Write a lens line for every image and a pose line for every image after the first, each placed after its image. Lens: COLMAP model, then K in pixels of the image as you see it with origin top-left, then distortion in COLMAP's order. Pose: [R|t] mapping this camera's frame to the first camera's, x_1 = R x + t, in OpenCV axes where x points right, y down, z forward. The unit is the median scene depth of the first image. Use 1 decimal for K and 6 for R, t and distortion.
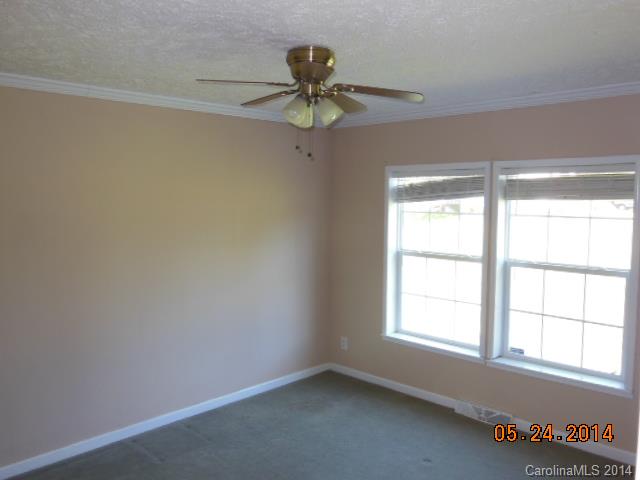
lens RADIAL K [[545.2, 0, 320.0], [0, 545.2, 240.0], [0, 0, 1]] dist [0.001649, -0.004668]
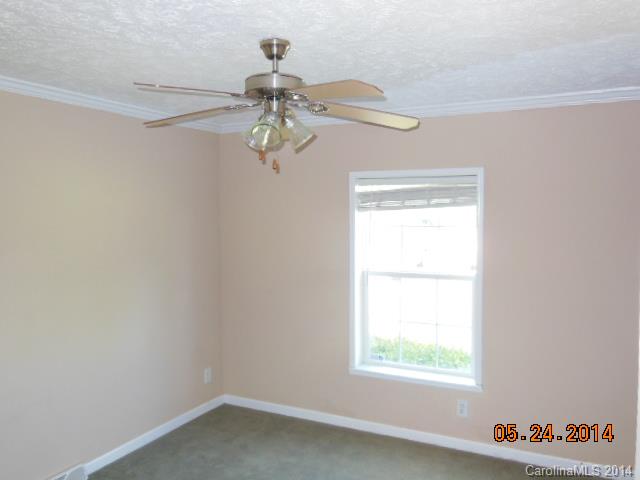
lens RADIAL K [[544.6, 0, 319.7], [0, 544.6, 249.3], [0, 0, 1]] dist [0.002172, 0.003733]
pose [[0.948358, -0.025360, 0.316188, -0.196383], [0.025826, 0.999663, 0.002715, -0.016537], [-0.316150, 0.005591, 0.948693, 0.199368]]
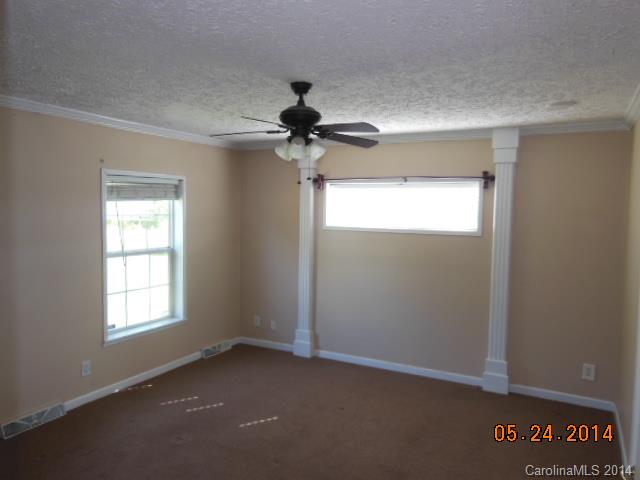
lens RADIAL K [[475.0, 0, 320.0], [0, 475.0, 240.0], [0, 0, 1]] dist [-0.007152, 0.038839]
pose [[-0.299841, -0.063544, 0.951871, -0.784532], [0.065435, 0.994059, 0.086972, -0.050869], [-0.951742, 0.088364, -0.293902, 0.882639]]
